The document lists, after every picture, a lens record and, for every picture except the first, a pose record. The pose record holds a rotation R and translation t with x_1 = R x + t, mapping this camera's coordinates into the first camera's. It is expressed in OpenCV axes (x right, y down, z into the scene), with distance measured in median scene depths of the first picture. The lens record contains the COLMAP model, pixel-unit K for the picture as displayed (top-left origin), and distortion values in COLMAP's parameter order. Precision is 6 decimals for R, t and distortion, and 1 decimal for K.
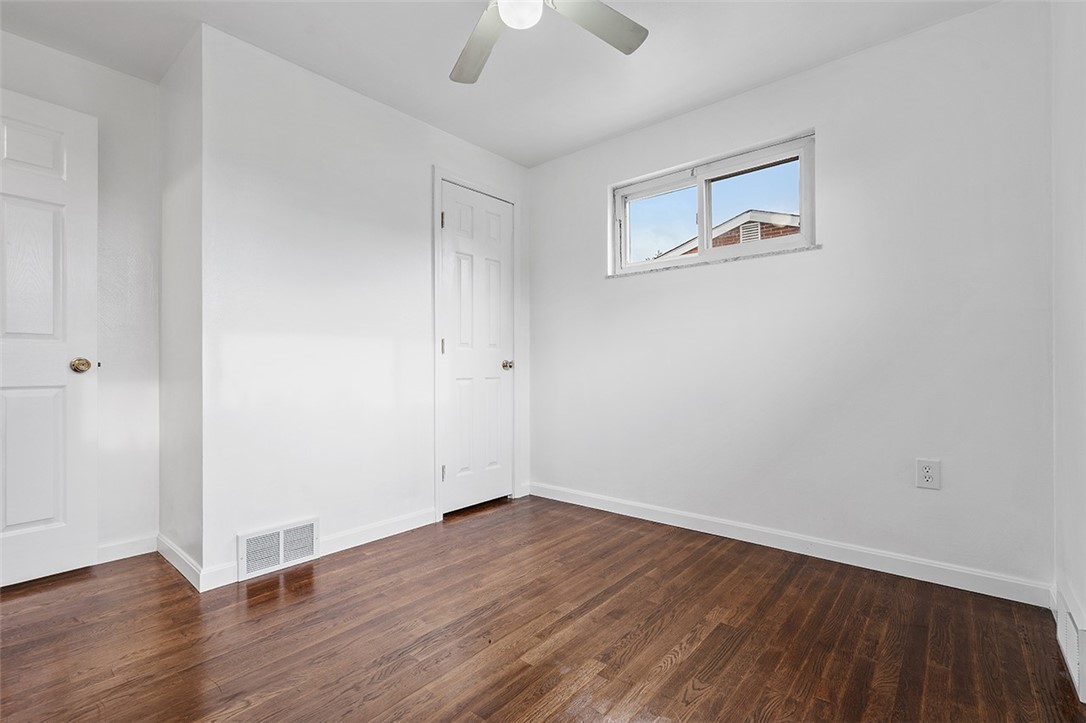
lens RADIAL K [[489.6, 0, 541.2], [0, 489.6, 368.1], [0, 0, 1]] dist [-0.006722, 0.002851]
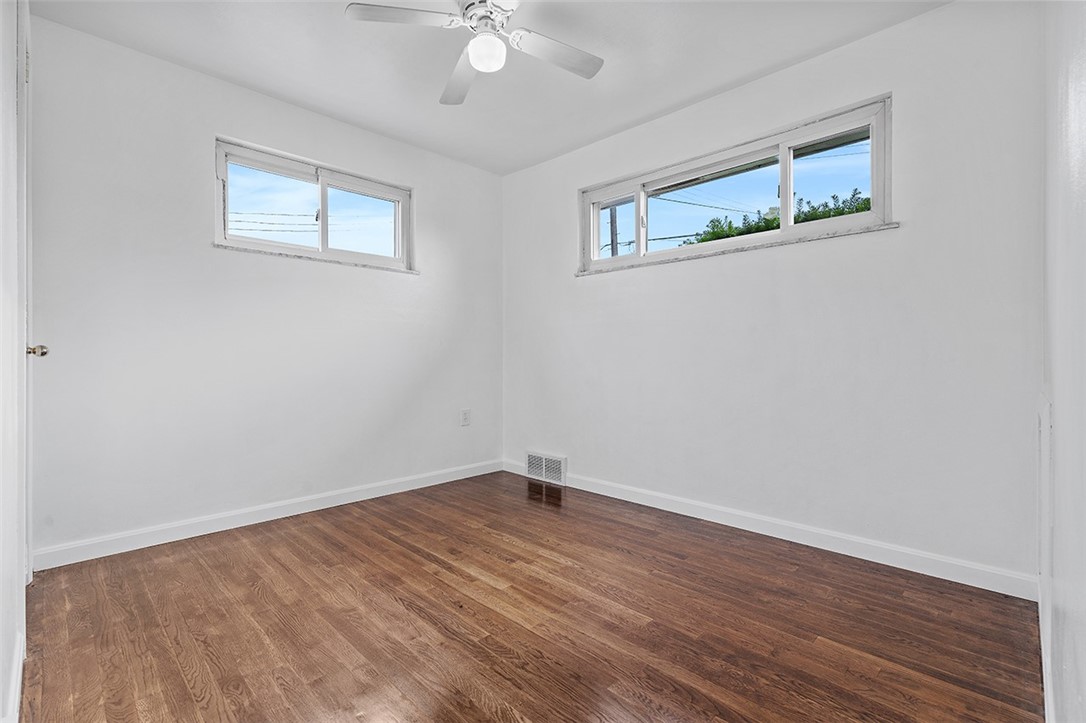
lens RADIAL K [[489.6, 0, 540.0], [0, 489.6, 354.7], [0, 0, 1]] dist [-0.006722, 0.002851]
pose [[0.078759, 0.006635, 0.996872, -0.895195], [0.002535, 0.999973, -0.006856, 0.005636], [-0.996890, 0.003067, 0.078740, 0.561955]]
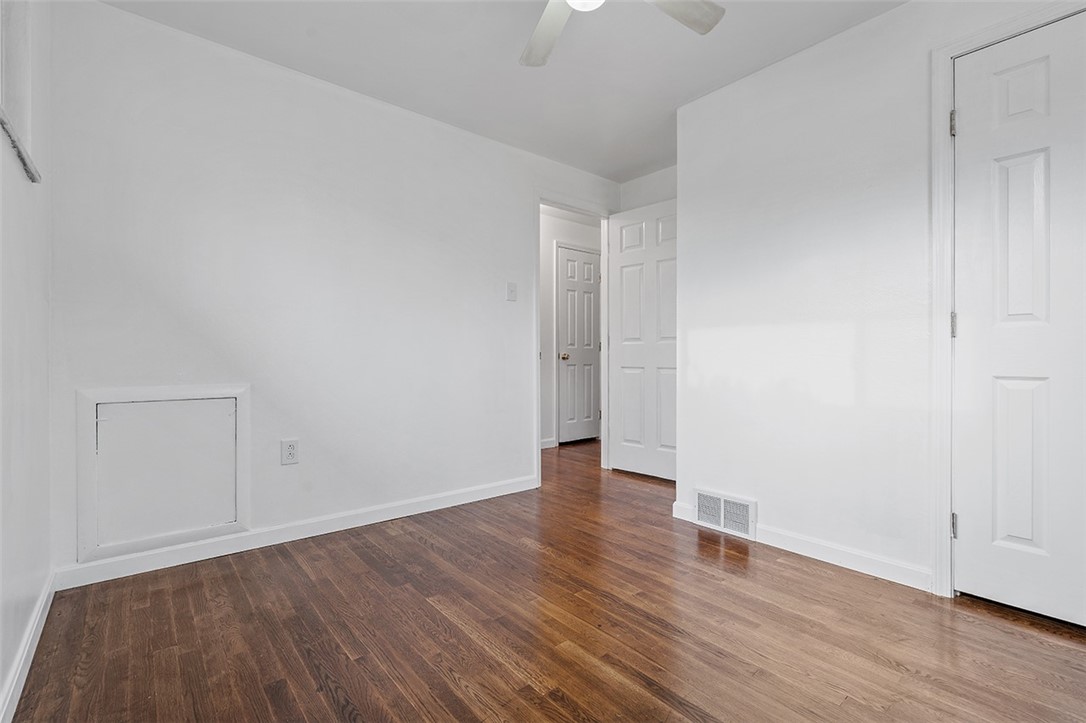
lens RADIAL K [[489.6, 0, 547.7], [0, 489.6, 360.6], [0, 0, 1]] dist [-0.006722, 0.002851]
pose [[-0.159015, 0.006110, -0.987257, 0.679836], [-0.006502, 0.999953, 0.007236, 0.000876], [0.987255, 0.007570, -0.158968, 0.782439]]
